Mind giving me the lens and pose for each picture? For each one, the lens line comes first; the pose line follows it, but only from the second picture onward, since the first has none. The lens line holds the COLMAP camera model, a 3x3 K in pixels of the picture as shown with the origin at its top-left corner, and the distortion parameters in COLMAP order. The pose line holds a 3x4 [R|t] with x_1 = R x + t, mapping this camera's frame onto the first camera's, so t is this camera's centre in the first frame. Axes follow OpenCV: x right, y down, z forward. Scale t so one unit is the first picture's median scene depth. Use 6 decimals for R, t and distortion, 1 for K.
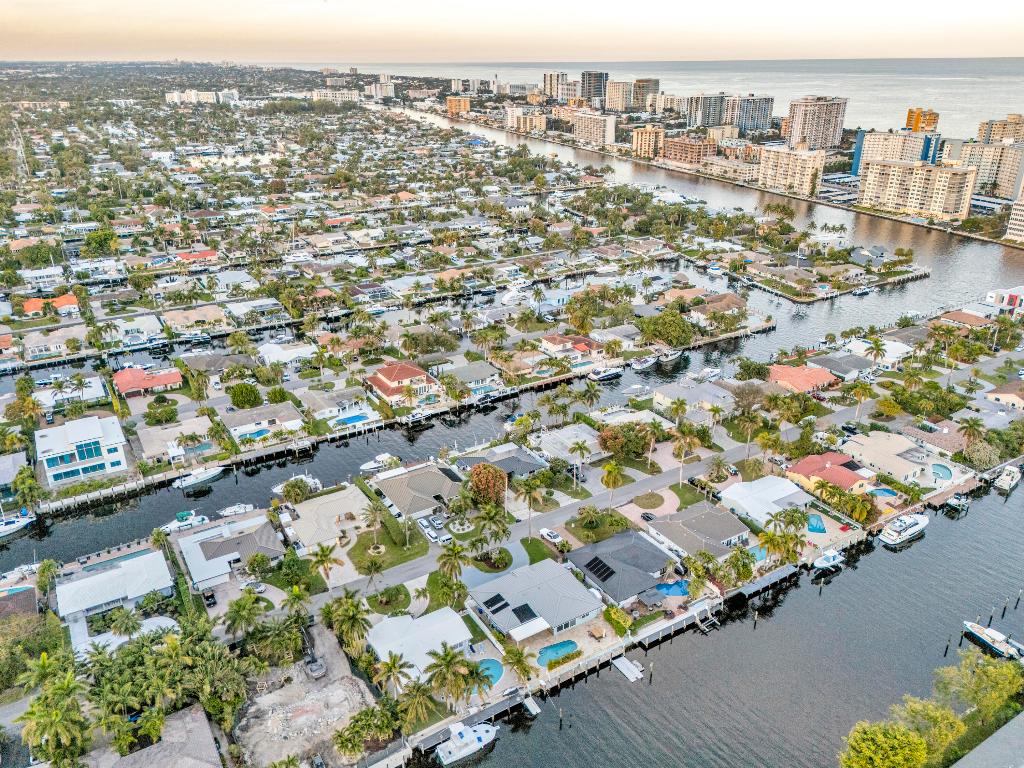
lens RADIAL K [[762.0, 0, 517.4], [0, 762.0, 382.2], [0, 0, 1]] dist [0.073990, -0.063133]
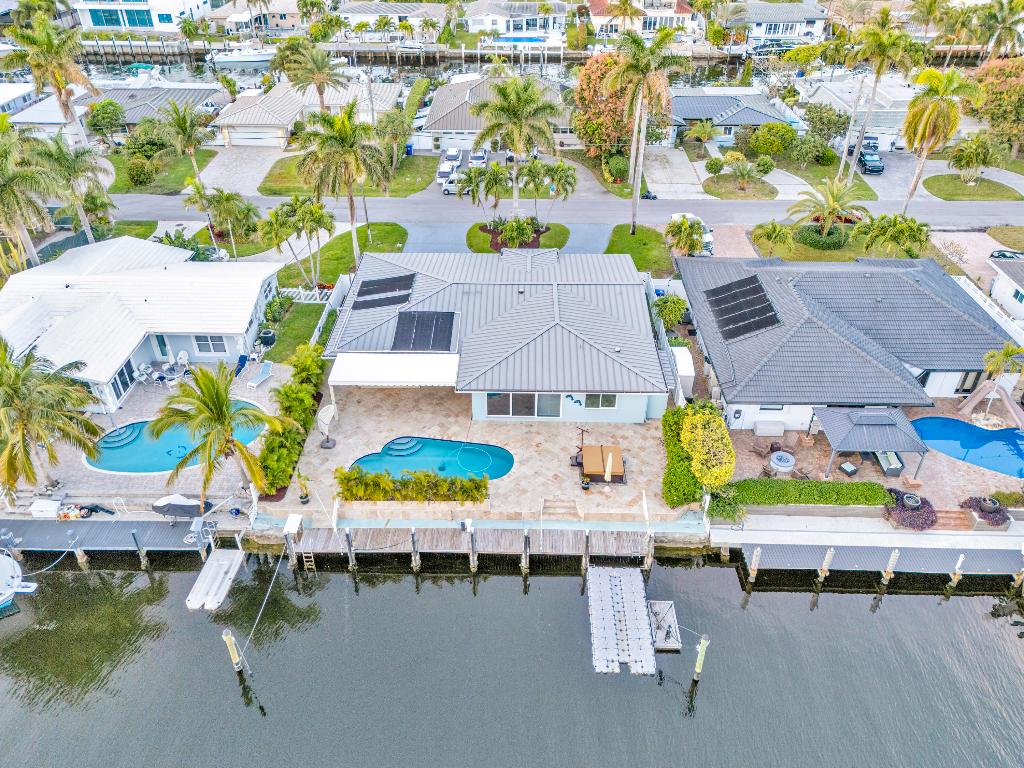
lens RADIAL K [[762.0, 0, 517.4], [0, 762.0, 382.2], [0, 0, 1]] dist [0.073990, -0.063133]
pose [[0.841002, 0.310628, -0.442974, 0.142416], [-0.214164, 0.943014, 0.254675, 0.169459], [0.496840, -0.119313, 0.859601, 0.542453]]
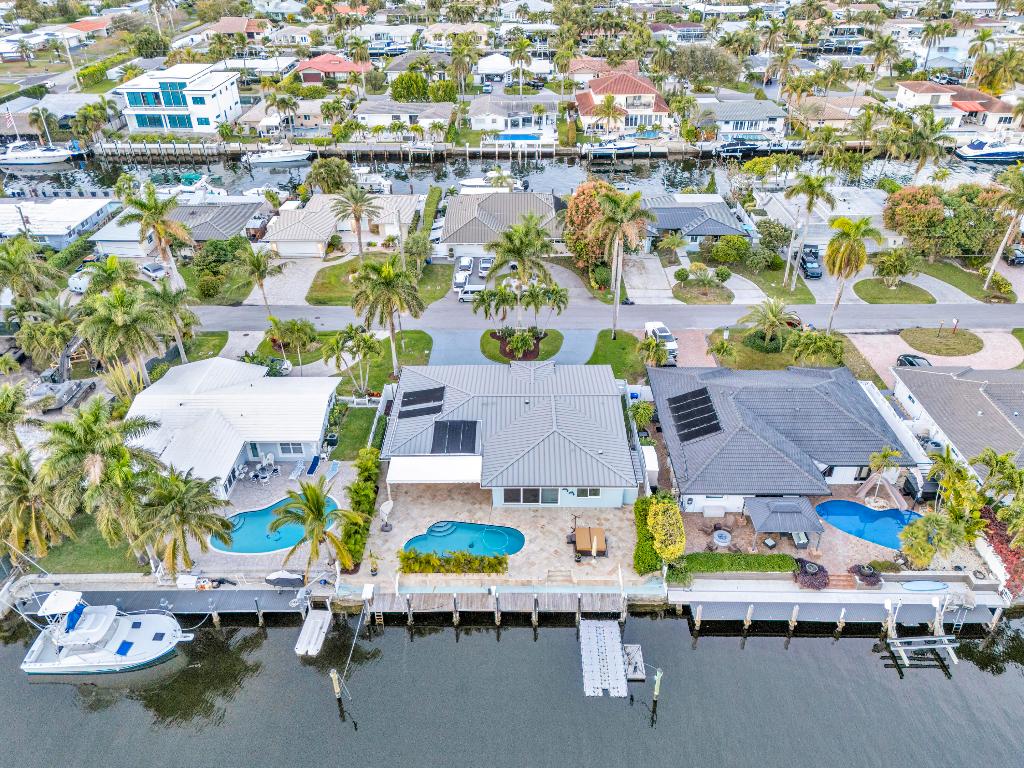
lens RADIAL K [[762.0, 0, 517.4], [0, 762.0, 382.2], [0, 0, 1]] dist [0.073990, -0.063133]
pose [[0.846960, 0.282217, -0.450569, 0.165015], [-0.203890, 0.955100, 0.214970, 0.126328], [0.491007, -0.090204, 0.866473, 0.476217]]
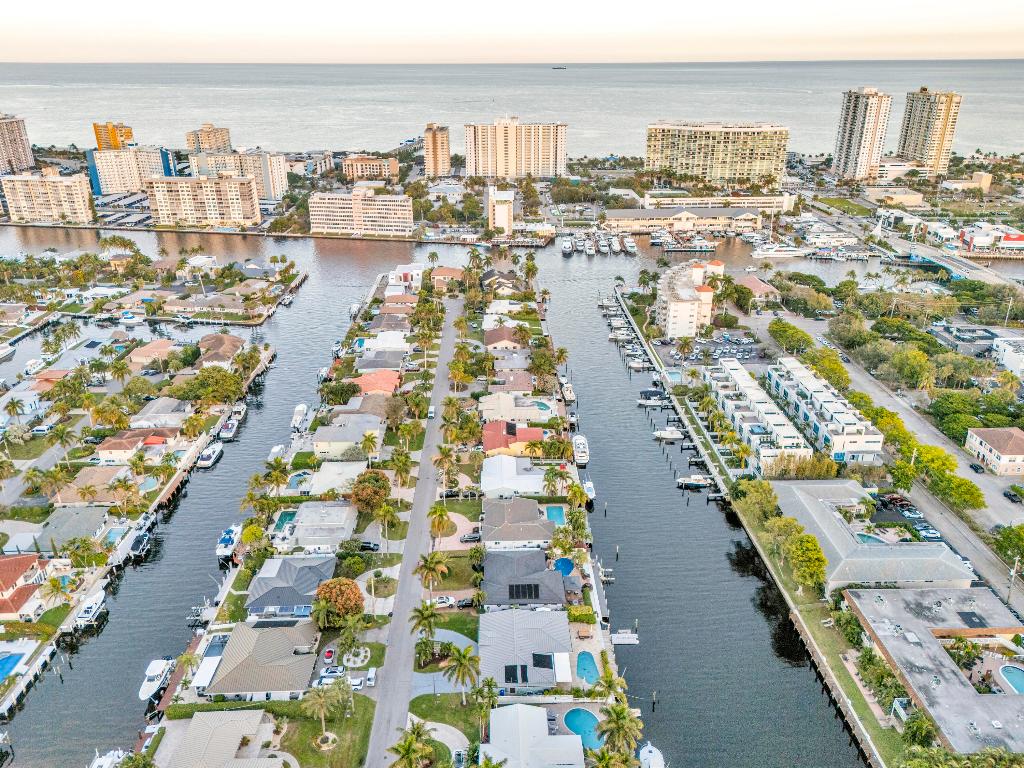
lens RADIAL K [[762.0, 0, 517.4], [0, 762.0, 382.2], [0, 0, 1]] dist [0.073990, -0.063133]
pose [[0.505755, -0.333006, 0.795814, -0.506095], [0.337533, 0.925337, 0.172696, -0.163557], [-0.793904, 0.181272, 0.580394, 0.275453]]
